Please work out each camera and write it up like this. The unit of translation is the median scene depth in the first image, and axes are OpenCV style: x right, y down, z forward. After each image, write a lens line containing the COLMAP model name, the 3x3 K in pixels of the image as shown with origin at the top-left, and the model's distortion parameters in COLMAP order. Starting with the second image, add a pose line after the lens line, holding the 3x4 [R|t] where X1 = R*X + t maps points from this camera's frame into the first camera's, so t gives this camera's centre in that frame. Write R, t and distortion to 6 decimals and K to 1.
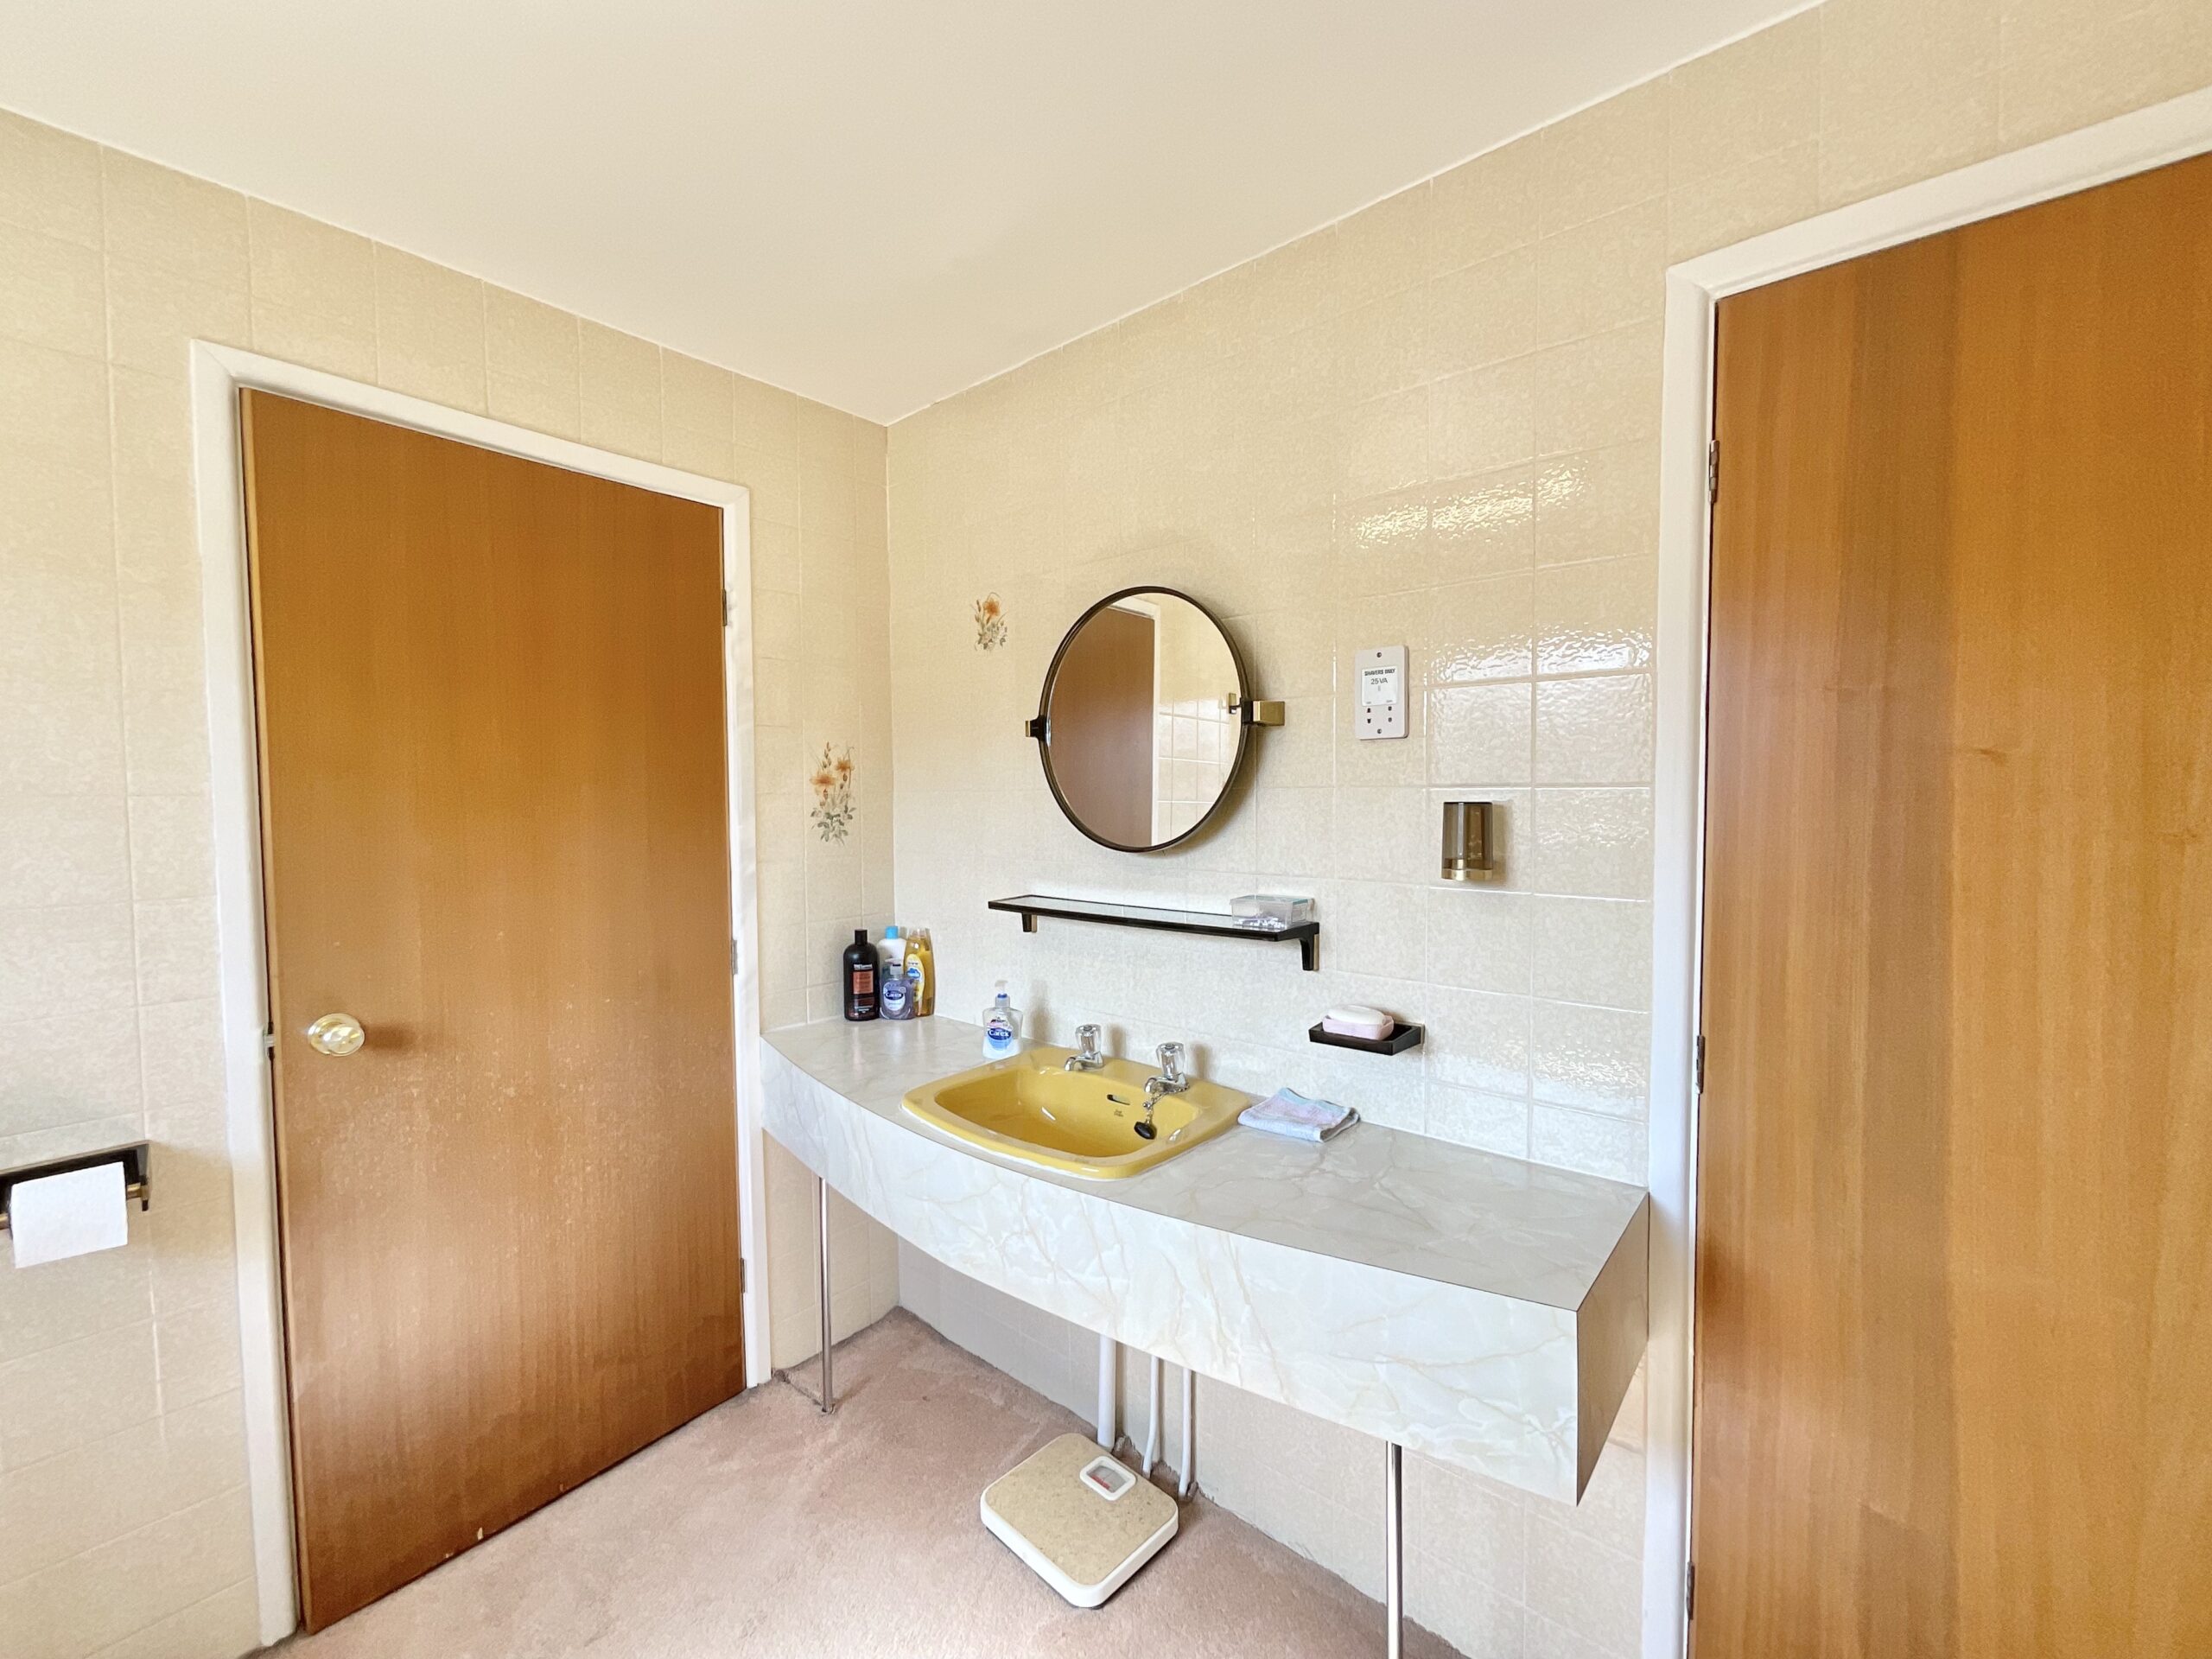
lens RADIAL K [[899.2, 0, 1106.0], [0, 899.2, 829.5], [0, 0, 1]] dist [-0.001834, 0.000026]
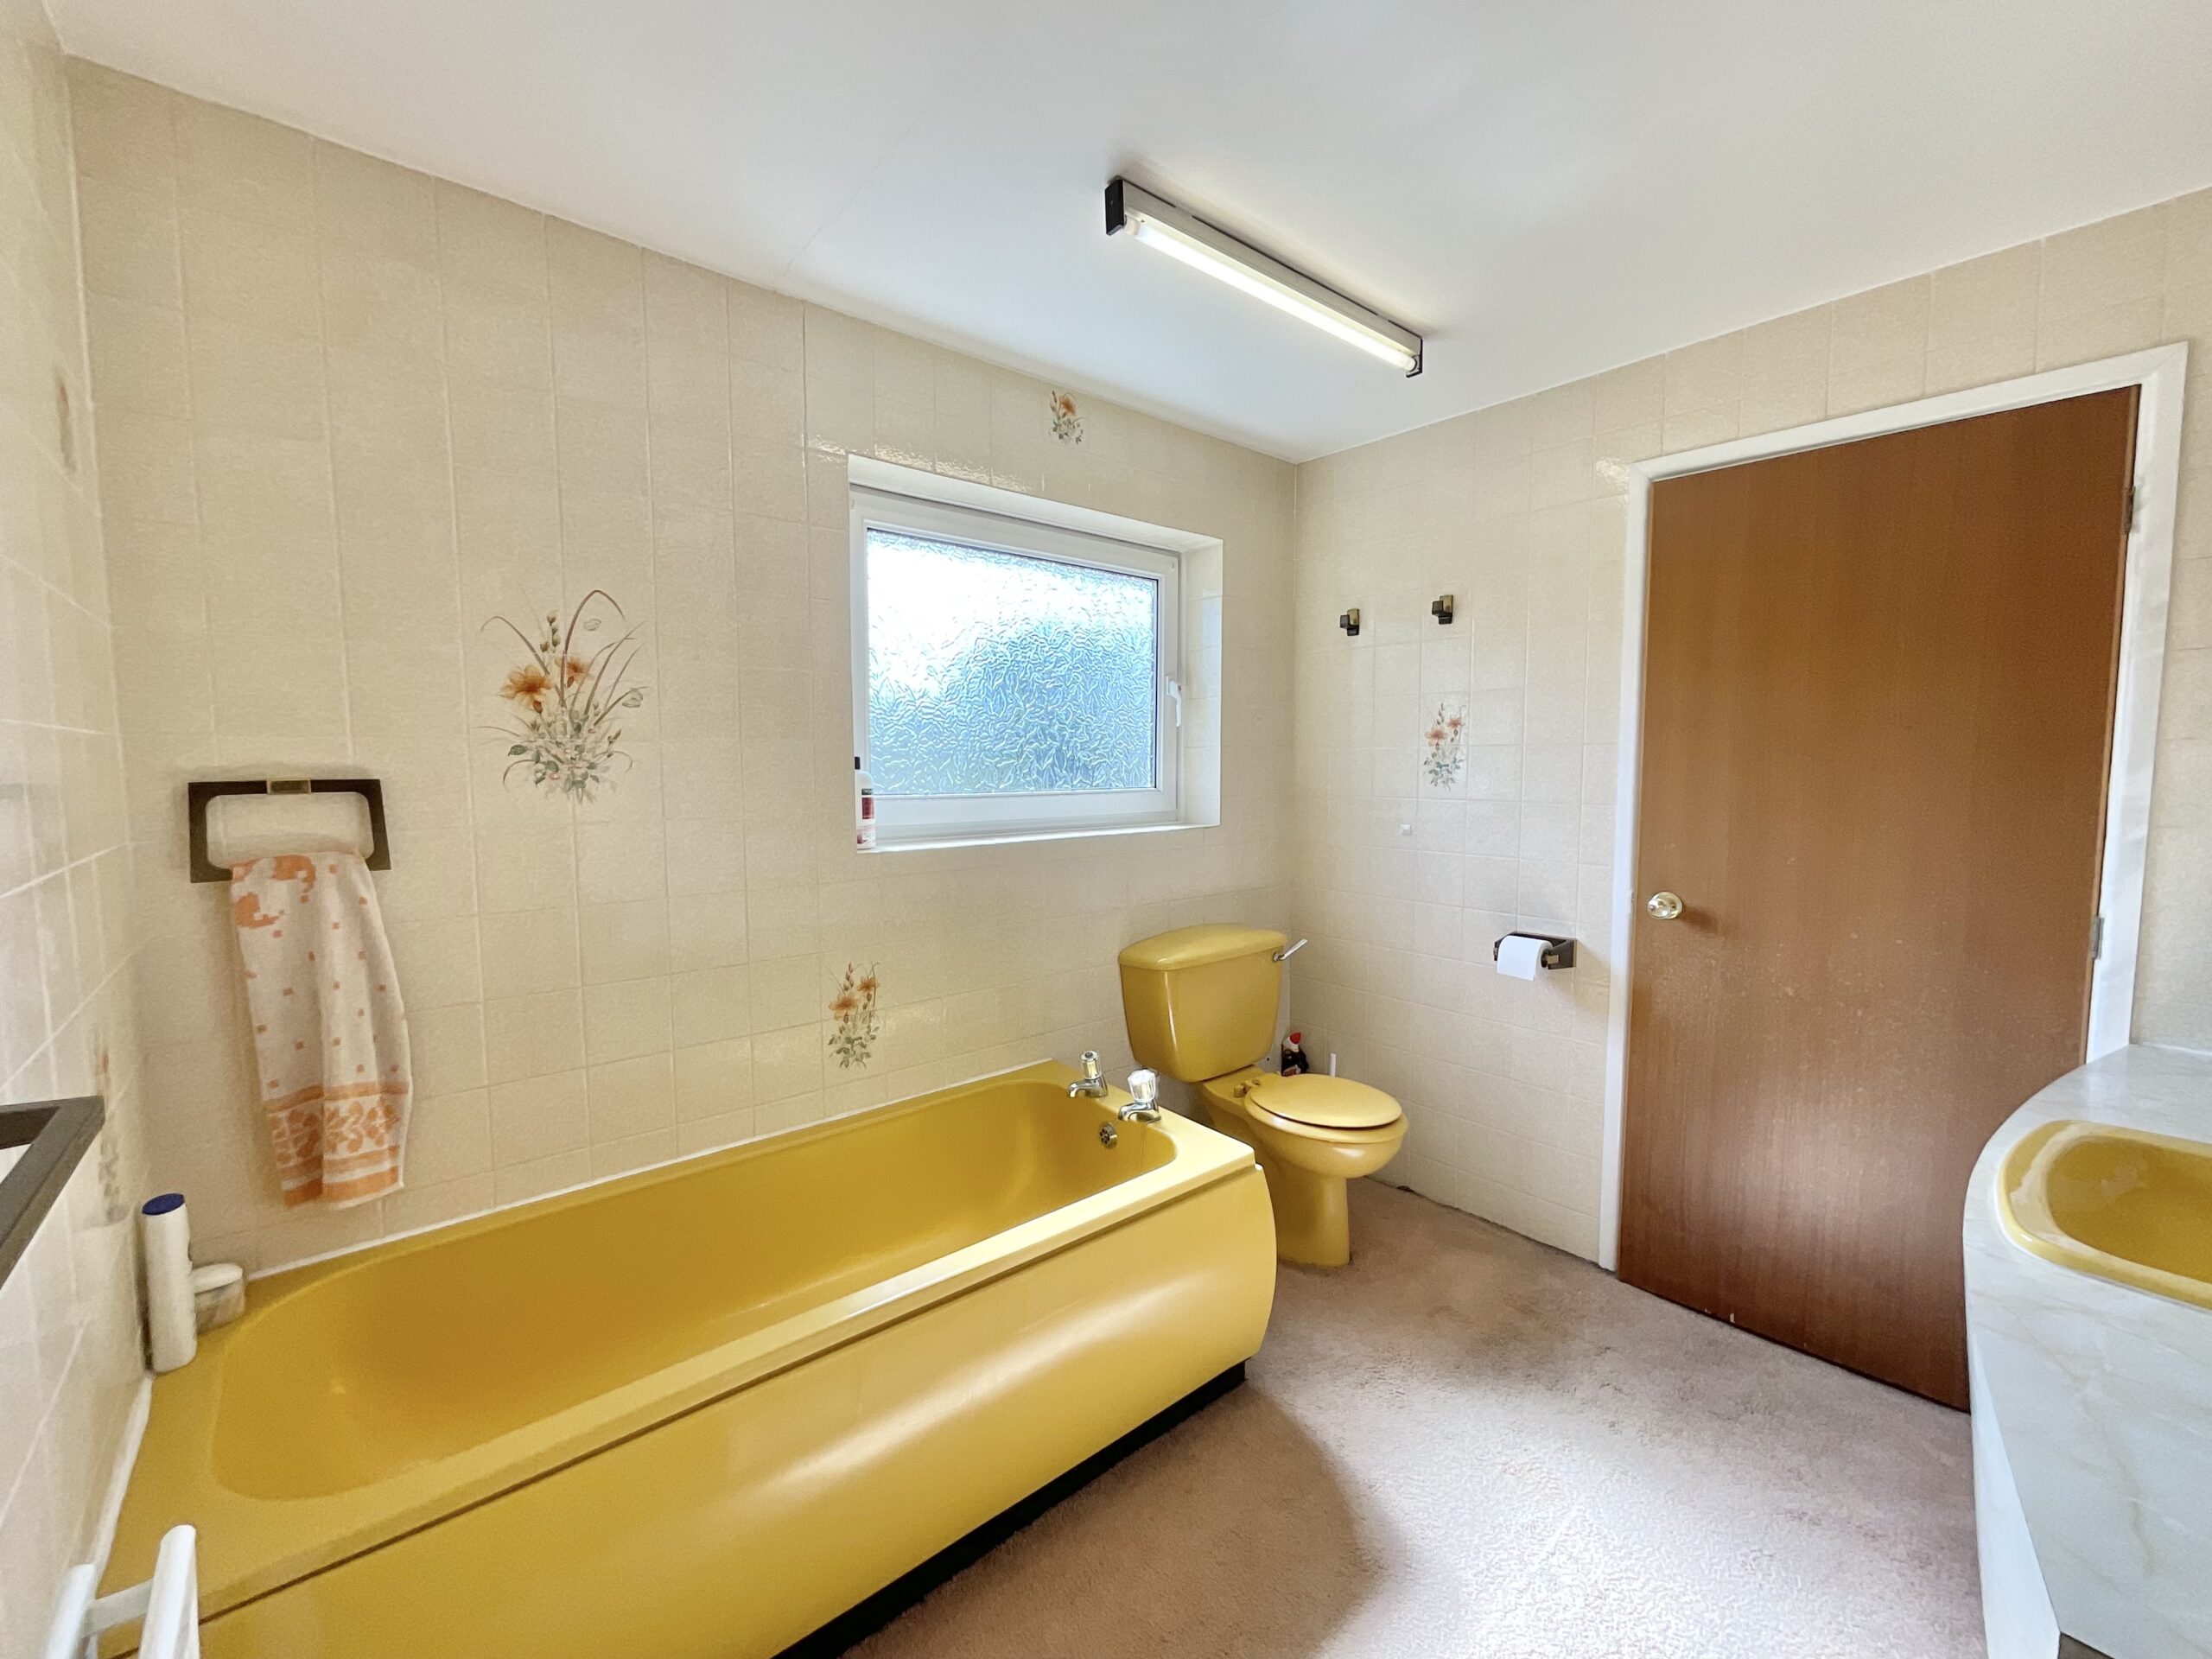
lens RADIAL K [[899.2, 0, 1106.0], [0, 899.2, 829.5], [0, 0, 1]] dist [-0.001834, 0.000026]
pose [[-0.137358, 0.088184, -0.986588, 0.639497], [-0.034829, 0.994983, 0.093784, -0.003482], [0.989909, 0.047243, -0.133598, 0.250772]]
